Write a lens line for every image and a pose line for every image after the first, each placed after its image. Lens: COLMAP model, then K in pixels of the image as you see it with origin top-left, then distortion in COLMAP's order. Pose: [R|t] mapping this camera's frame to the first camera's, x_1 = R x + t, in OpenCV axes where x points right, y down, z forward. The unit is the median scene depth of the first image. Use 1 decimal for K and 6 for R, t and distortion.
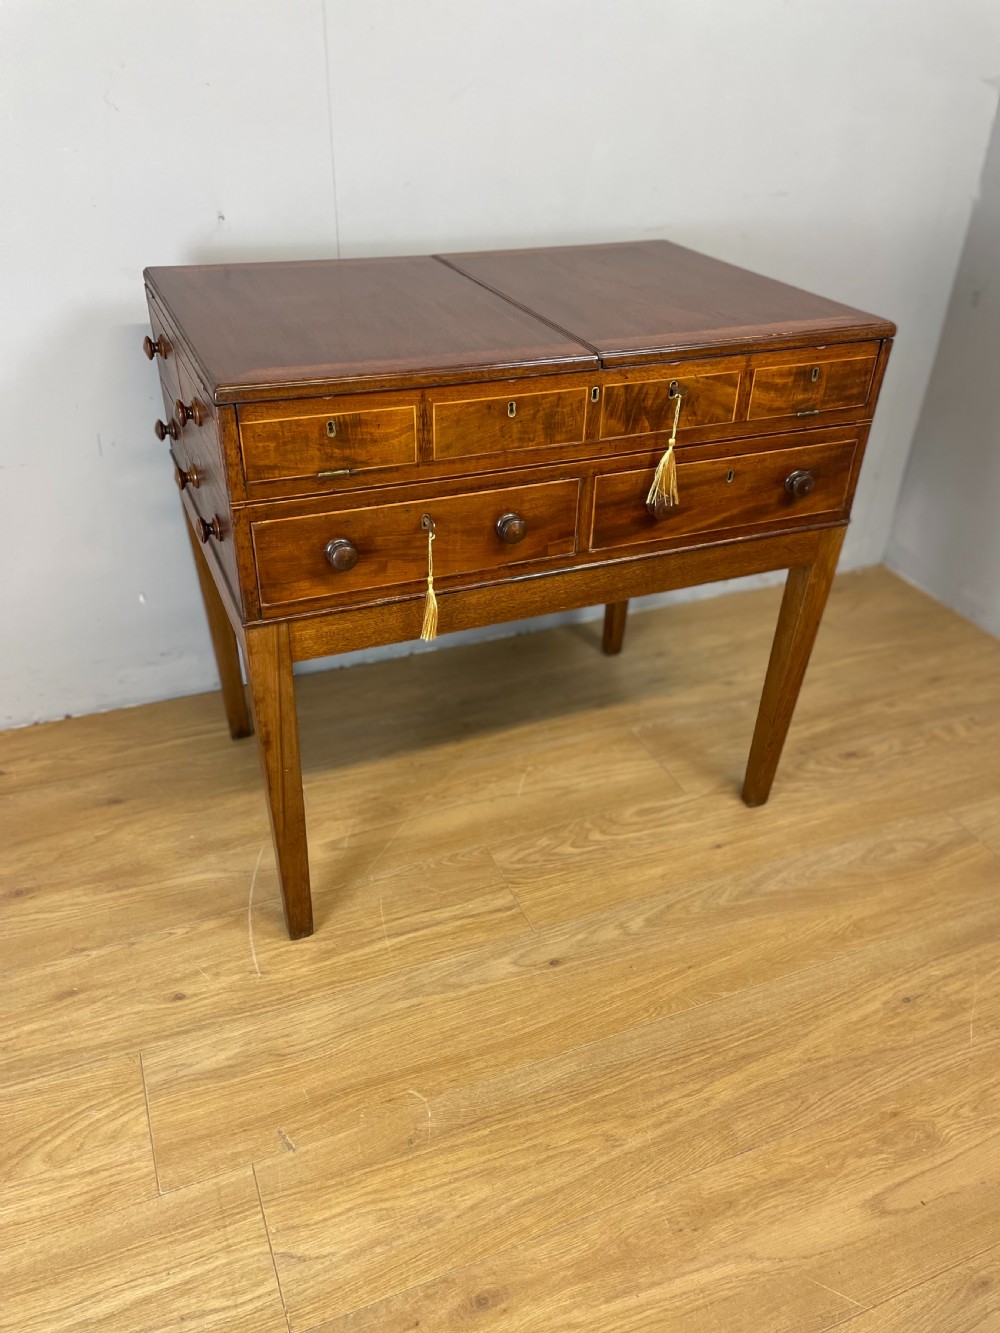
lens RADIAL K [[1018.2, 0, 501.8], [0, 1018.2, 657.4], [0, 0, 1]] dist [0.093179, -0.123862]
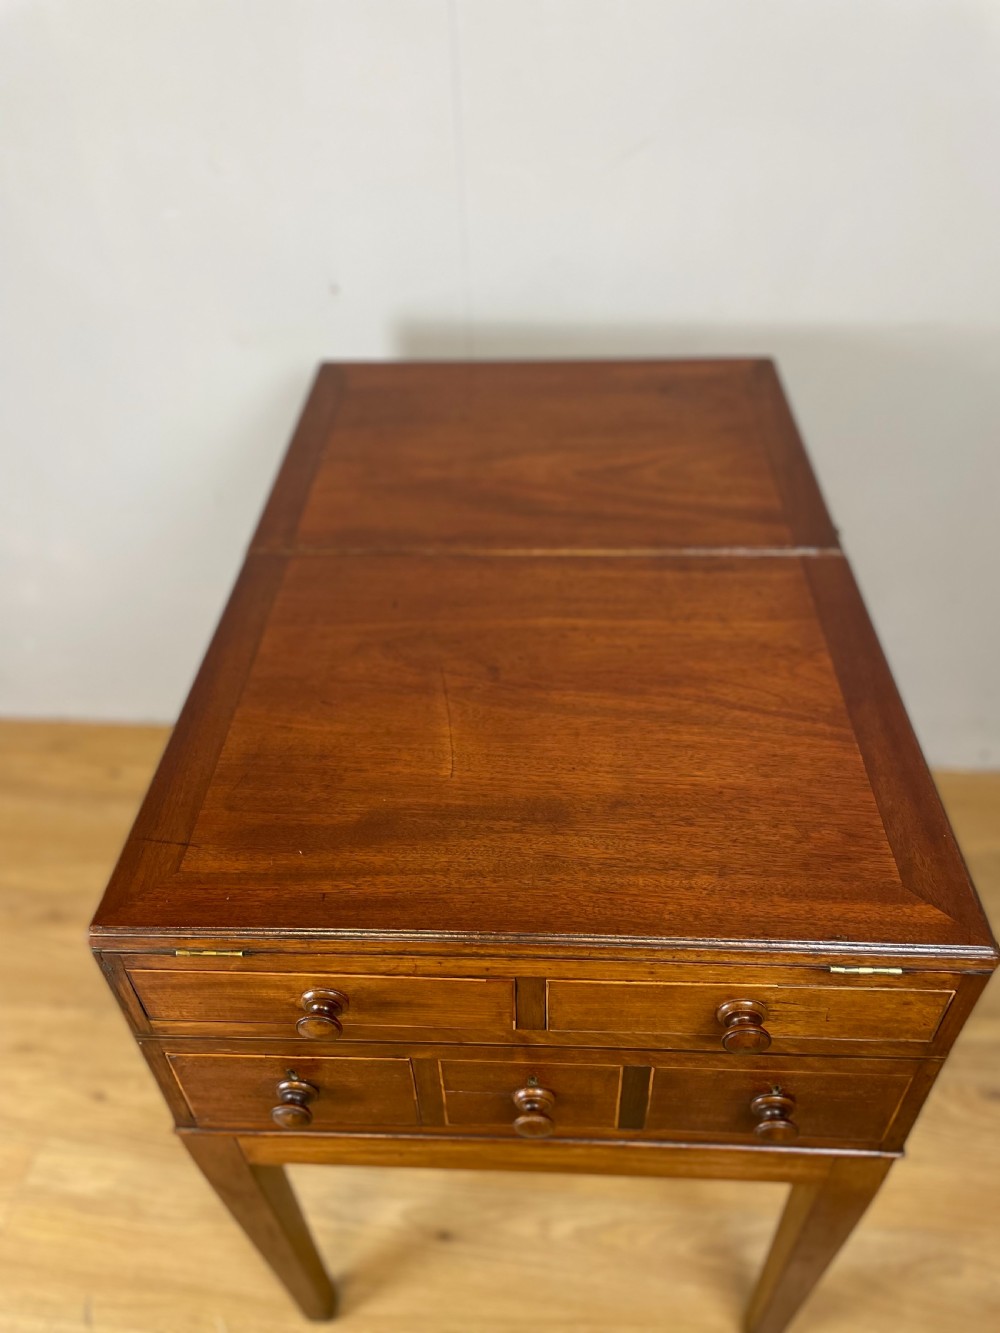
lens RADIAL K [[1018.2, 0, 493.1], [0, 1018.2, 657.9], [0, 0, 1]] dist [0.093179, -0.123862]
pose [[0.875596, 0.268979, -0.401226, 0.325991], [-0.209280, 0.959854, 0.186767, -0.365614], [0.435355, -0.079564, 0.896736, 0.286842]]
